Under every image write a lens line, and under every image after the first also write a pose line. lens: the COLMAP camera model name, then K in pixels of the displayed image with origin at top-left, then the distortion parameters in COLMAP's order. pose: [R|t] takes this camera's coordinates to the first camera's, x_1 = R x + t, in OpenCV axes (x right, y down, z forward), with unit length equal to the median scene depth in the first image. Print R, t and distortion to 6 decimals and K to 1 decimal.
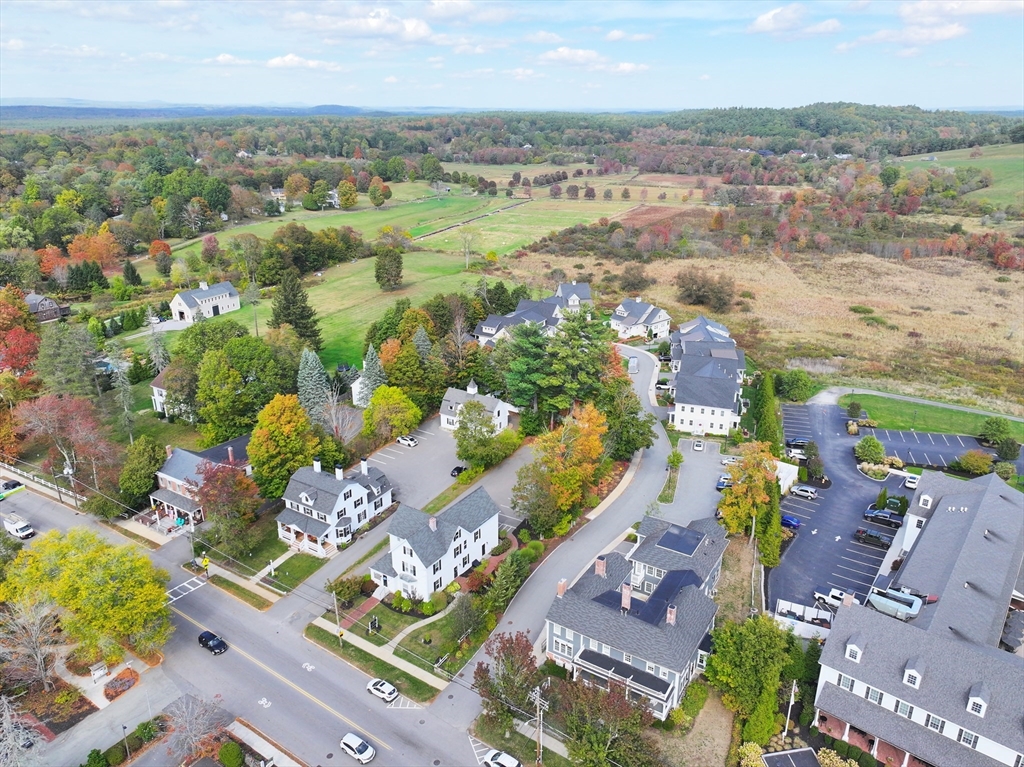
lens RADIAL K [[712.4, 0, 512.0], [0, 712.4, 383.5], [0, 0, 1]] dist [0.003268, 0.019604]
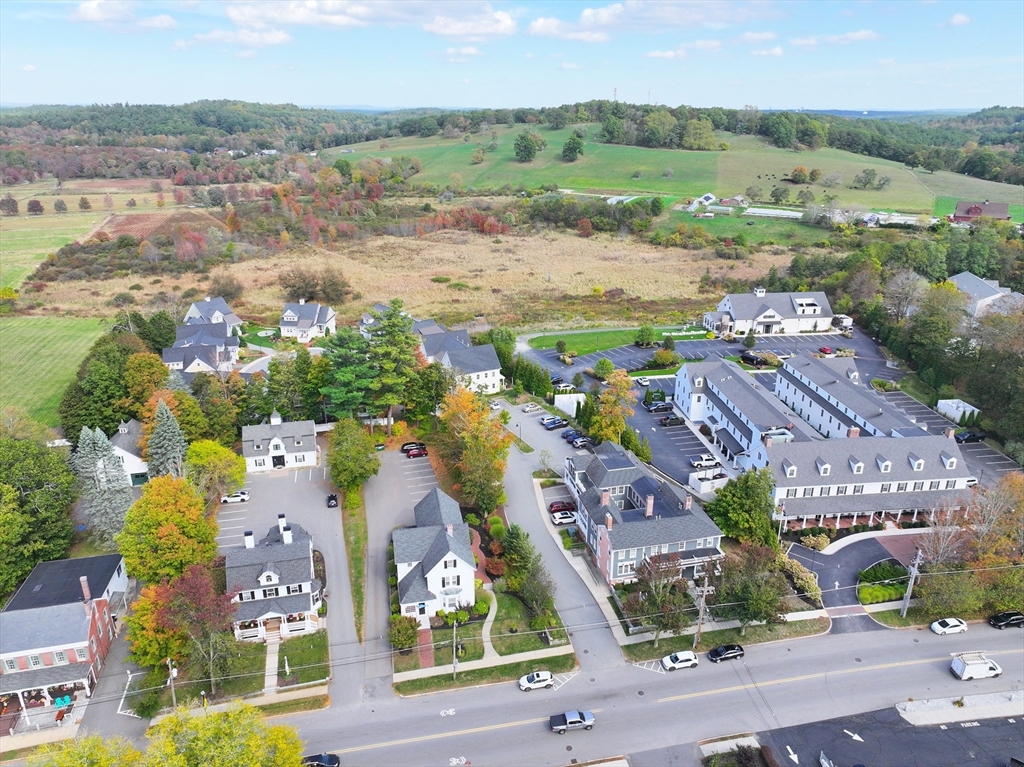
lens RADIAL K [[712.4, 0, 512.0], [0, 712.4, 383.5], [0, 0, 1]] dist [0.003268, 0.019604]
pose [[0.704547, -0.257908, 0.661133, -0.443723], [0.255742, 0.961299, 0.102467, -0.053175], [-0.661974, 0.096887, 0.743238, 0.130145]]
